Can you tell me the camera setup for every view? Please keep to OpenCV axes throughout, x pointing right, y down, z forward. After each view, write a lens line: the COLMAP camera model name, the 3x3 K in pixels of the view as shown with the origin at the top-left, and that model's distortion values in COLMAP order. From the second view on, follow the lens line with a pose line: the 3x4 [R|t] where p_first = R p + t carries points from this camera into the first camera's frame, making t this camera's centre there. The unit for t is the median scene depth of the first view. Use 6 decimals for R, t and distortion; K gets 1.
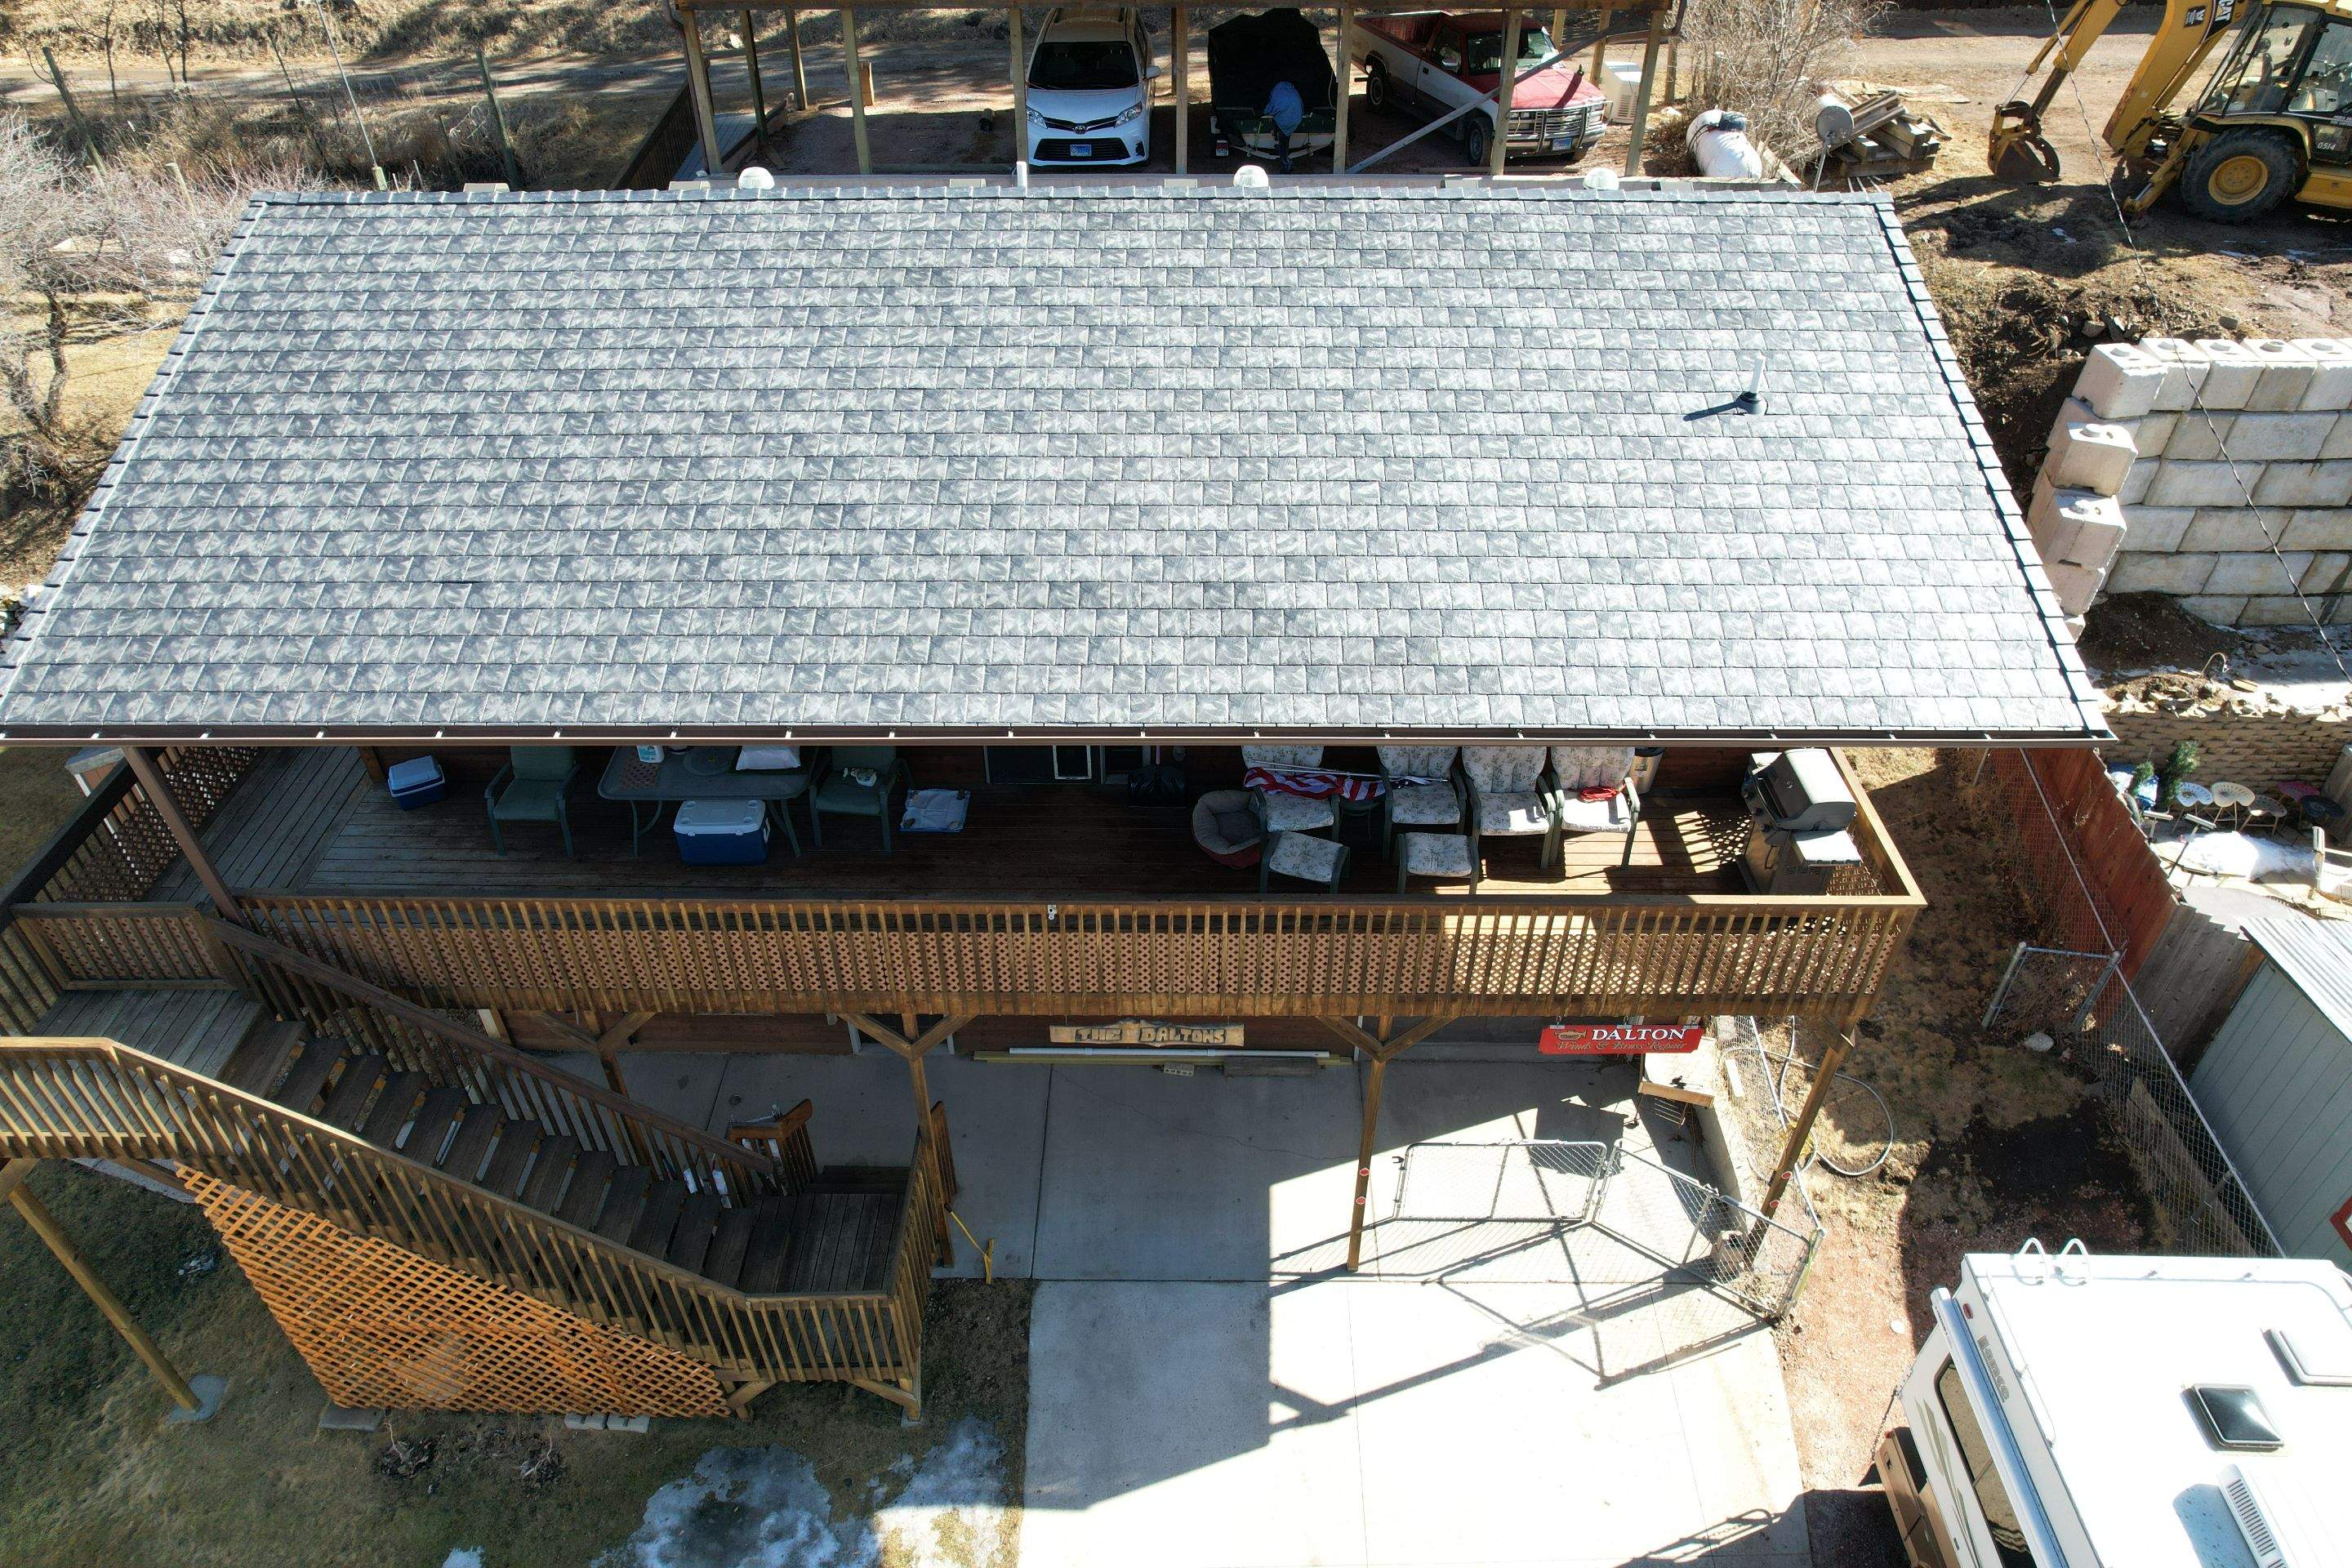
lens RADIAL K [[1503.7, 0, 1177.7], [0, 1503.7, 785.0], [0, 0, 1]] dist [-0.082907, 0.081872]
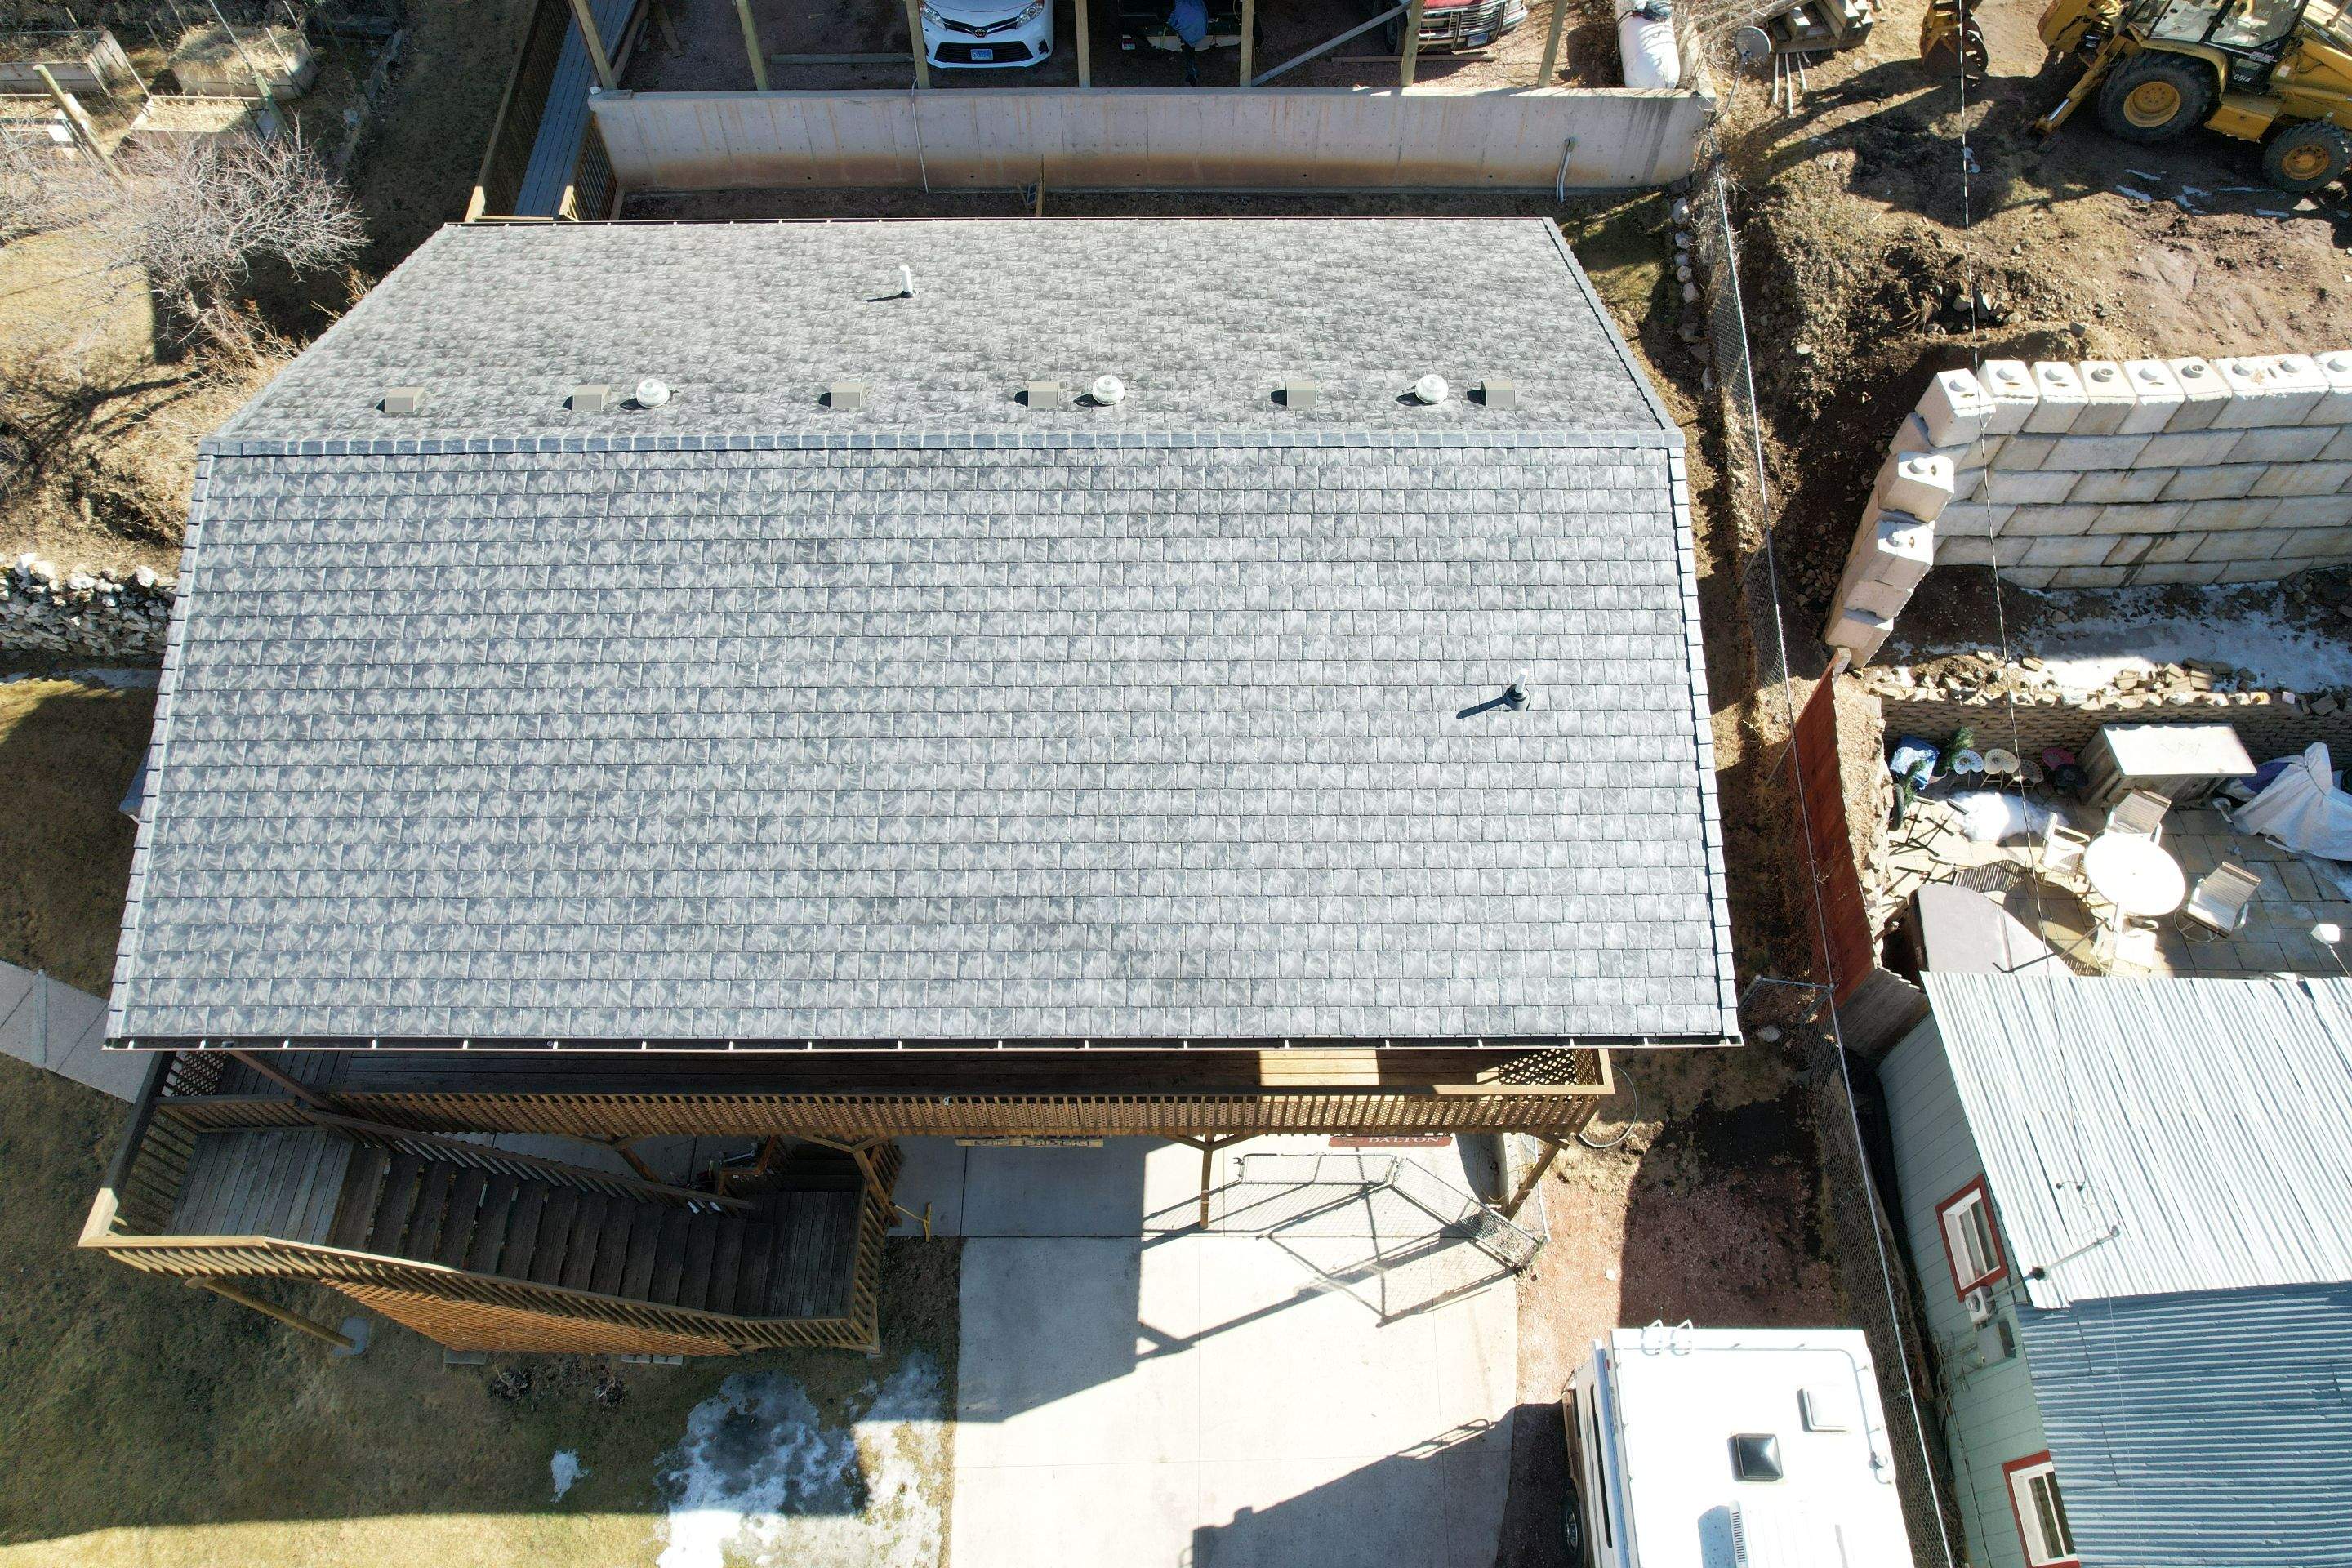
lens RADIAL K [[1503.7, 0, 1177.7], [0, 1503.7, 785.0], [0, 0, 1]] dist [-0.082907, 0.081872]
pose [[0.999955, -0.006693, 0.006733, 0.099274], [0.004160, 0.946408, 0.322948, -0.532106], [-0.008534, -0.322905, 0.946393, -0.136703]]
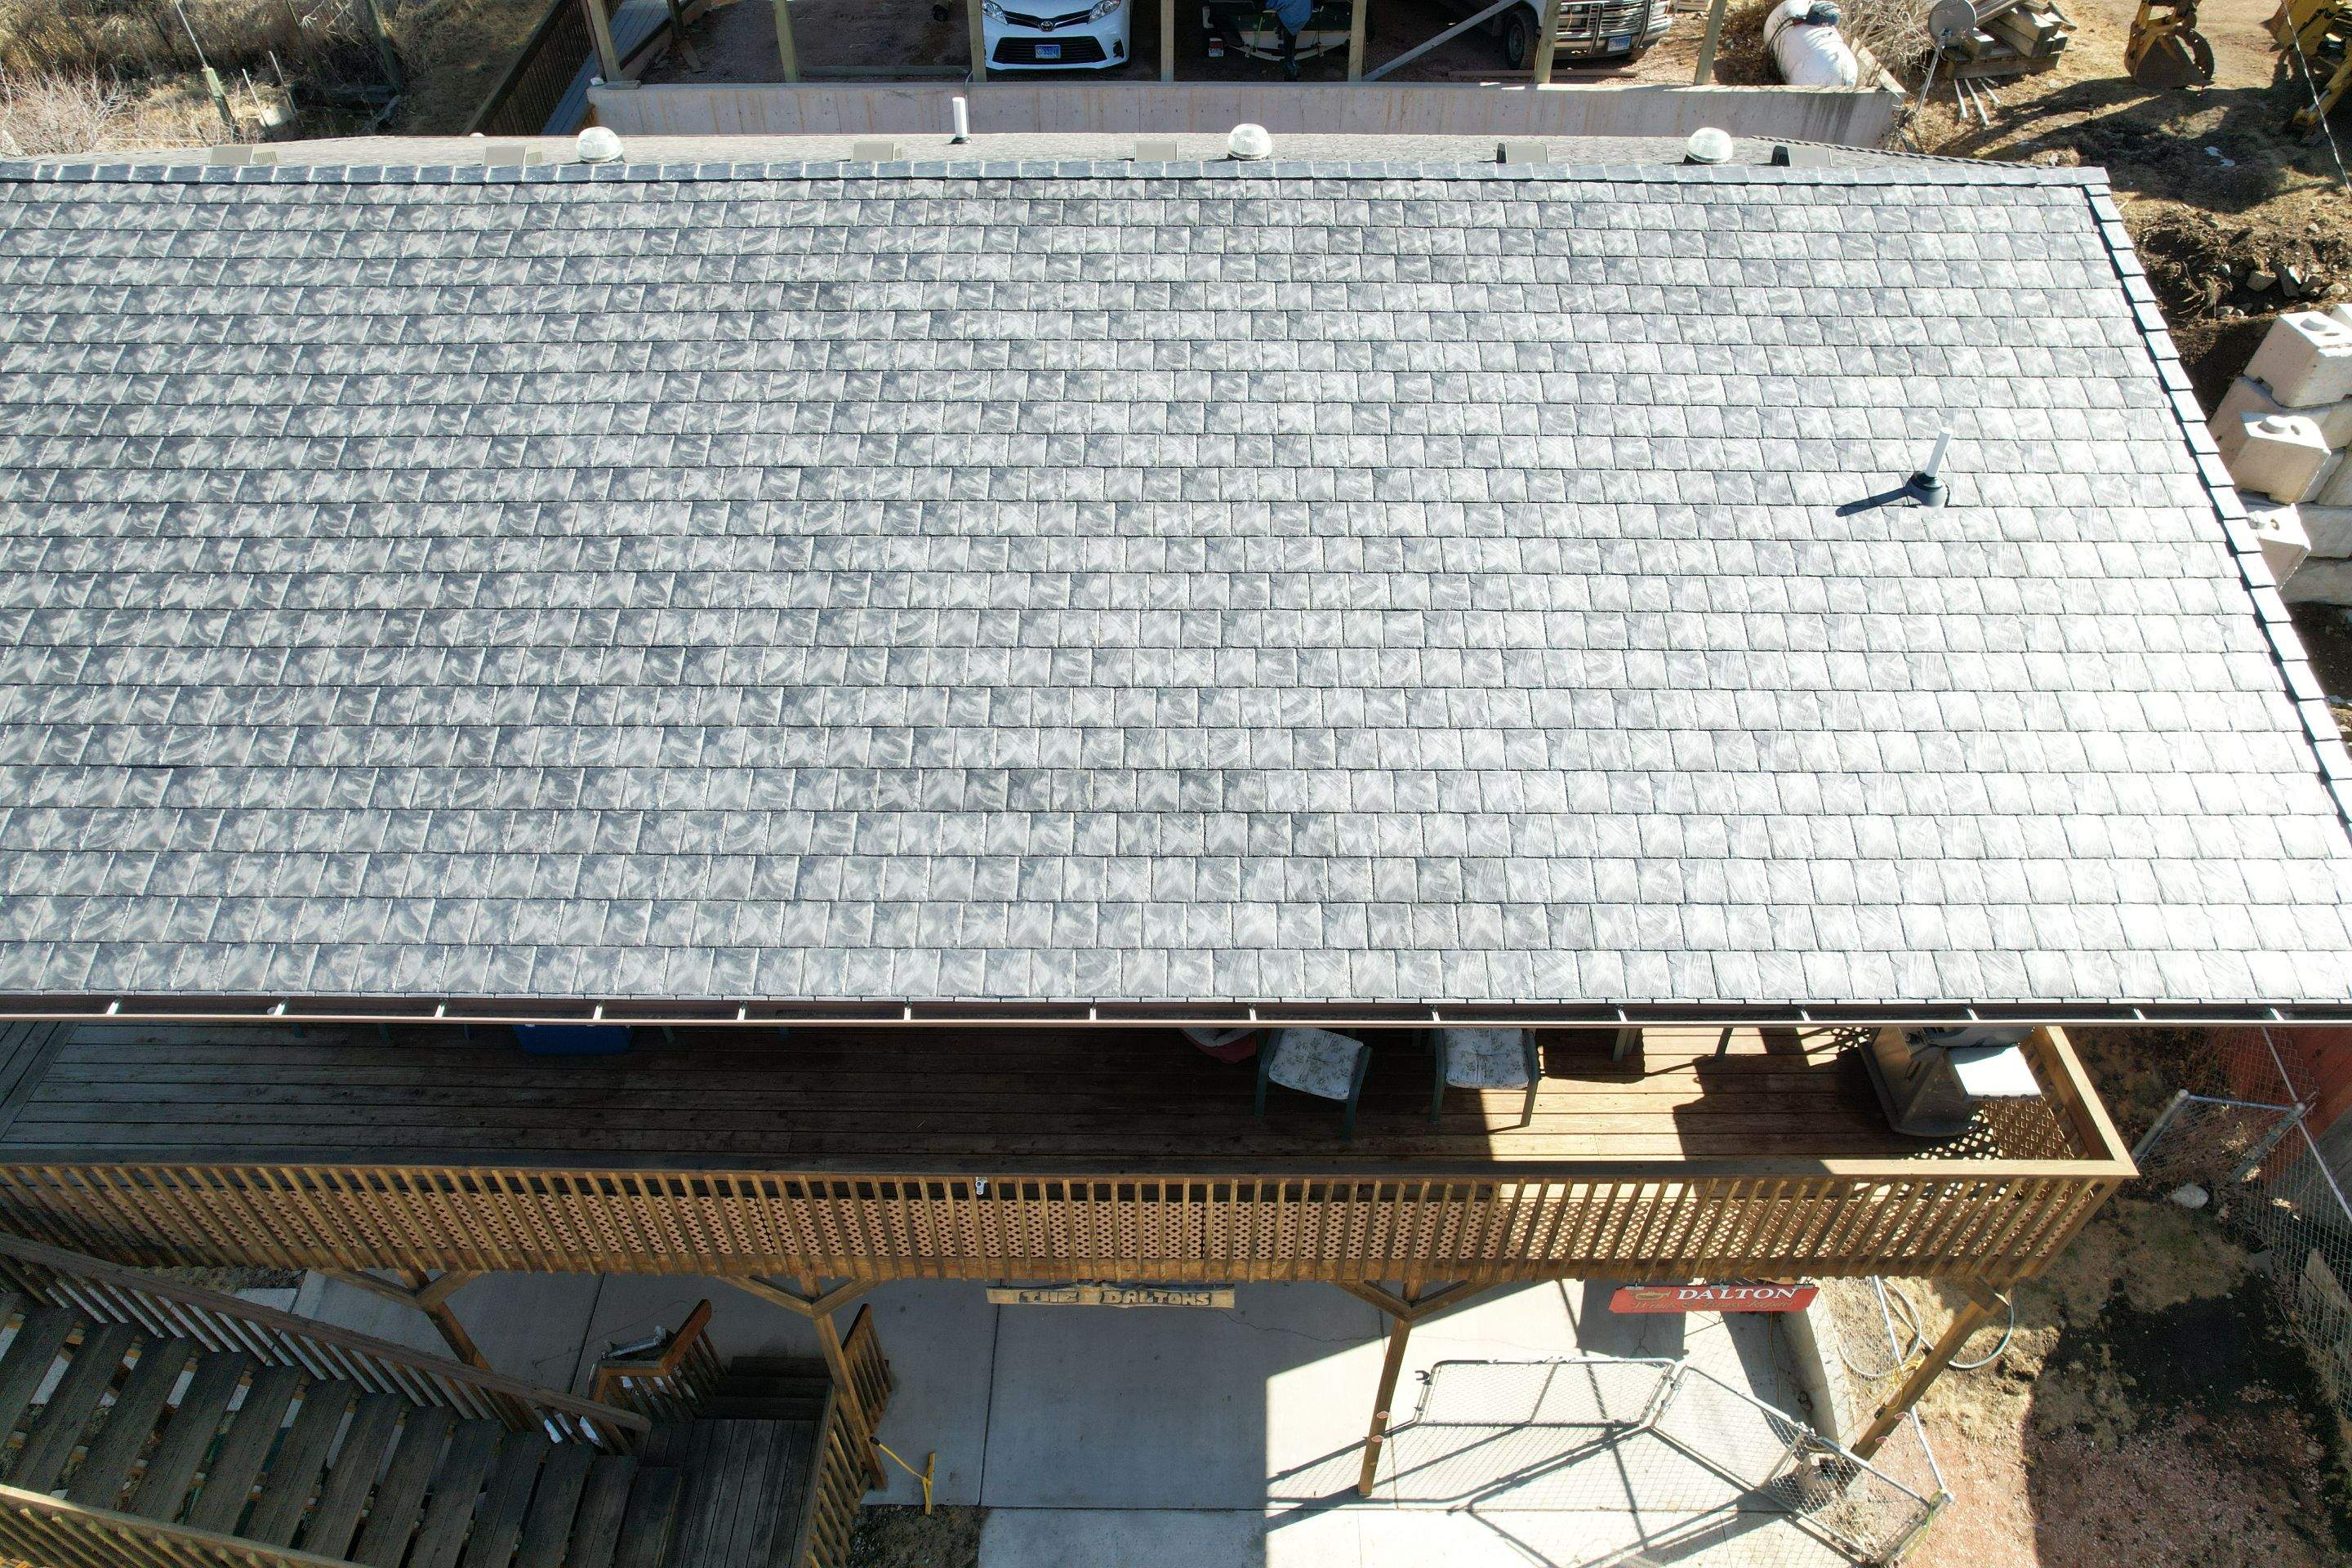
lens RADIAL K [[1510.8, 0, 1176.0], [0, 1510.8, 784.0], [0, 0, 1]] dist [-0.092172, 0.090554]
pose [[1.000000, -0.000105, 0.000789, 0.012521], [0.000036, 0.996225, 0.086807, -0.161503], [-0.000795, -0.086807, 0.996225, 0.234457]]
